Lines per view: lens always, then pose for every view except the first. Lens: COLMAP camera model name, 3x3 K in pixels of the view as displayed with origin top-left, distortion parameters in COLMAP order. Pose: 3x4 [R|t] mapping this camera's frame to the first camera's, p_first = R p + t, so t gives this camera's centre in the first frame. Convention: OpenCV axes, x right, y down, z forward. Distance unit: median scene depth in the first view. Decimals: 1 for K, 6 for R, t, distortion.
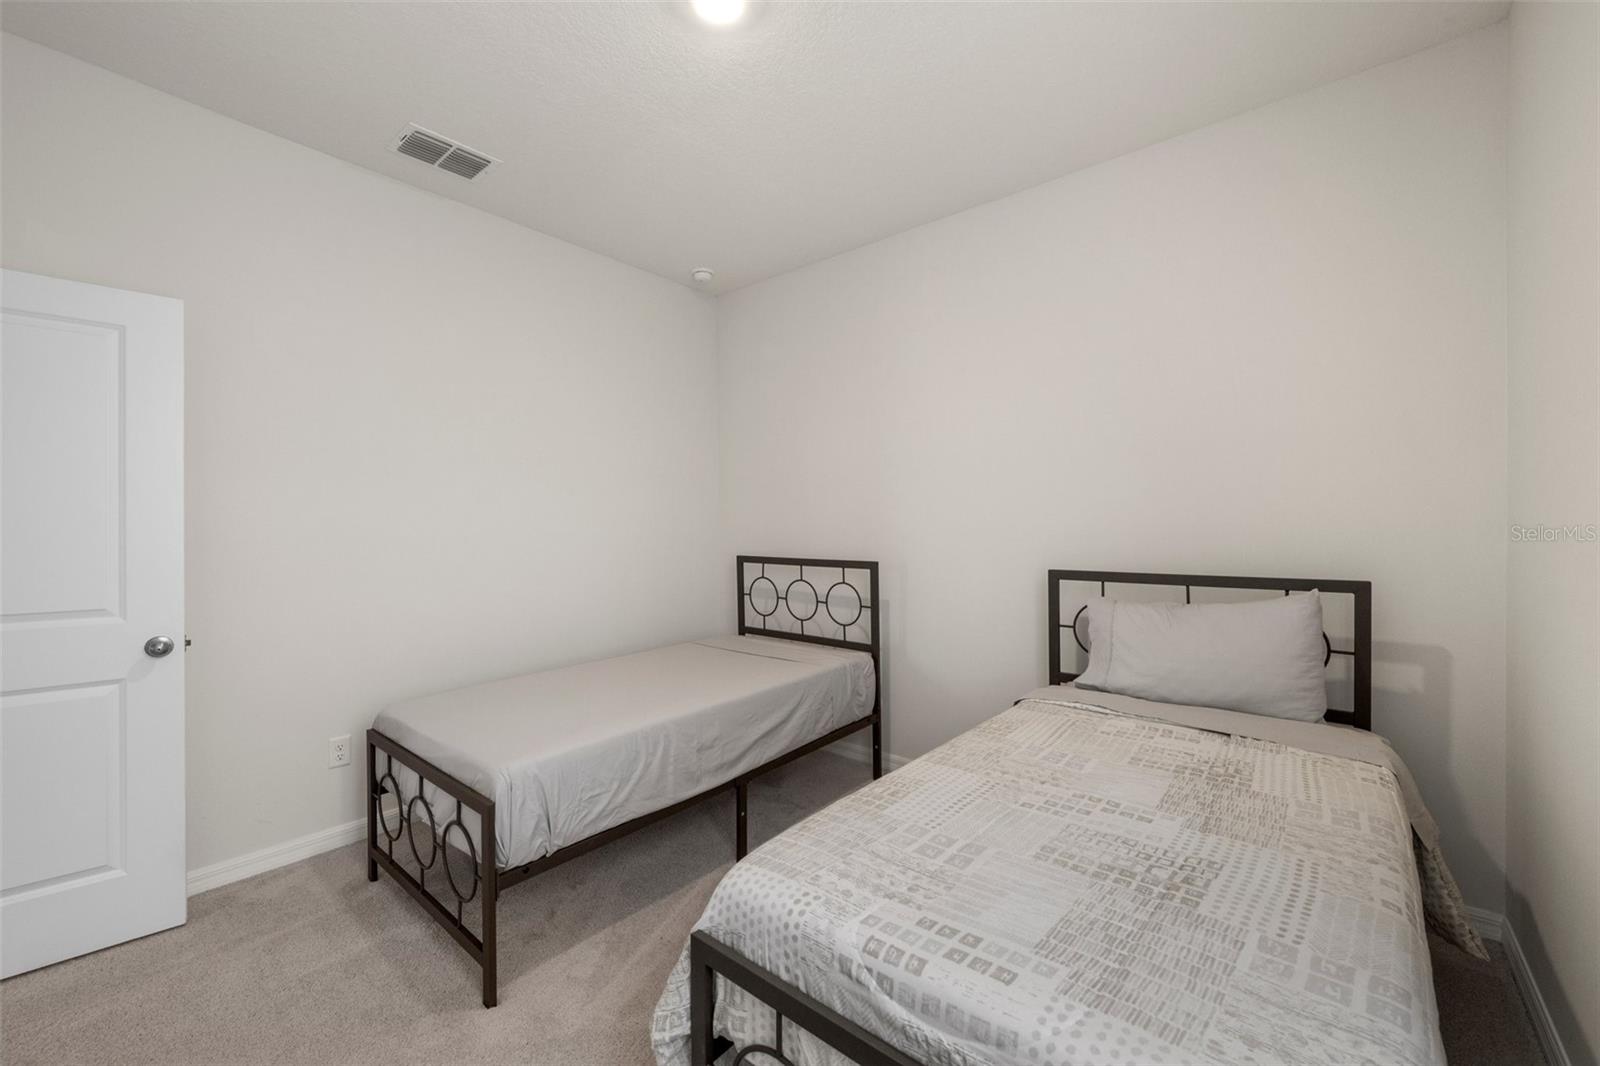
lens RADIAL K [[641.8, 0, 800.0], [0, 641.8, 533.0], [0, 0, 1]] dist [-0.000442, -0.000303]
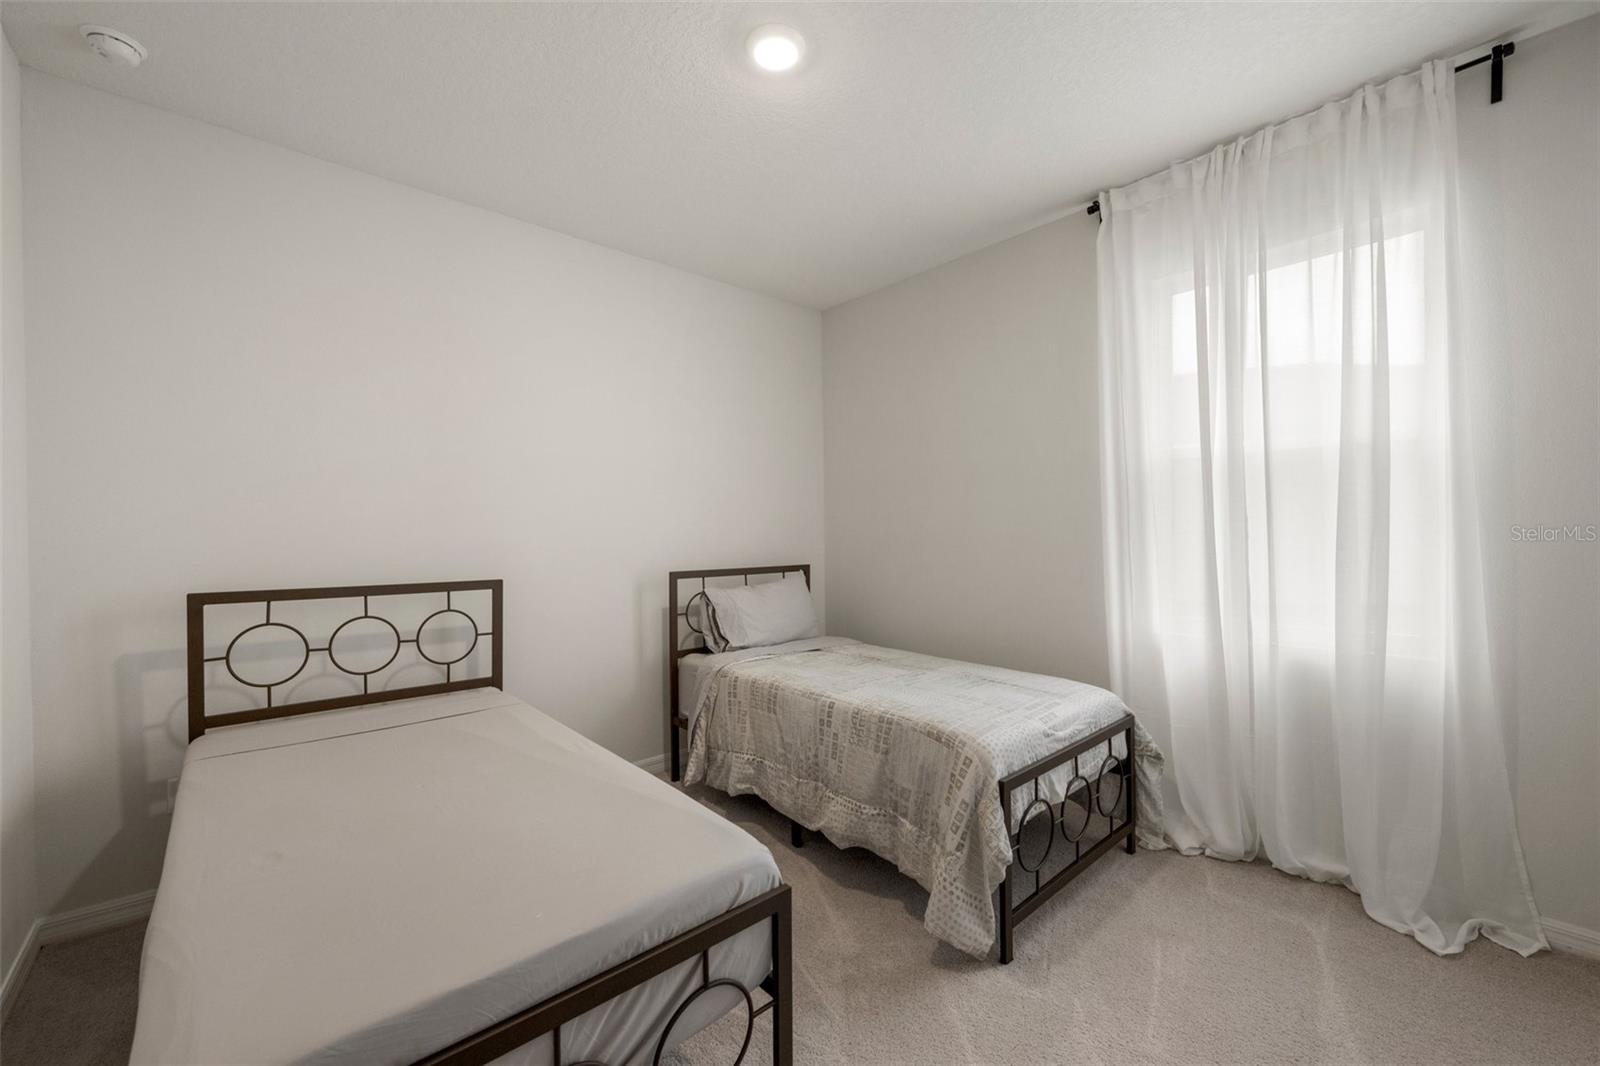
lens RADIAL K [[641.8, 0, 800.0], [0, 641.8, 533.0], [0, 0, 1]] dist [-0.000442, -0.000303]
pose [[0.117596, -0.003052, 0.993057, -0.659072], [0.008768, 0.999959, 0.002035, -0.016579], [-0.993023, 0.008468, 0.117618, 0.453398]]
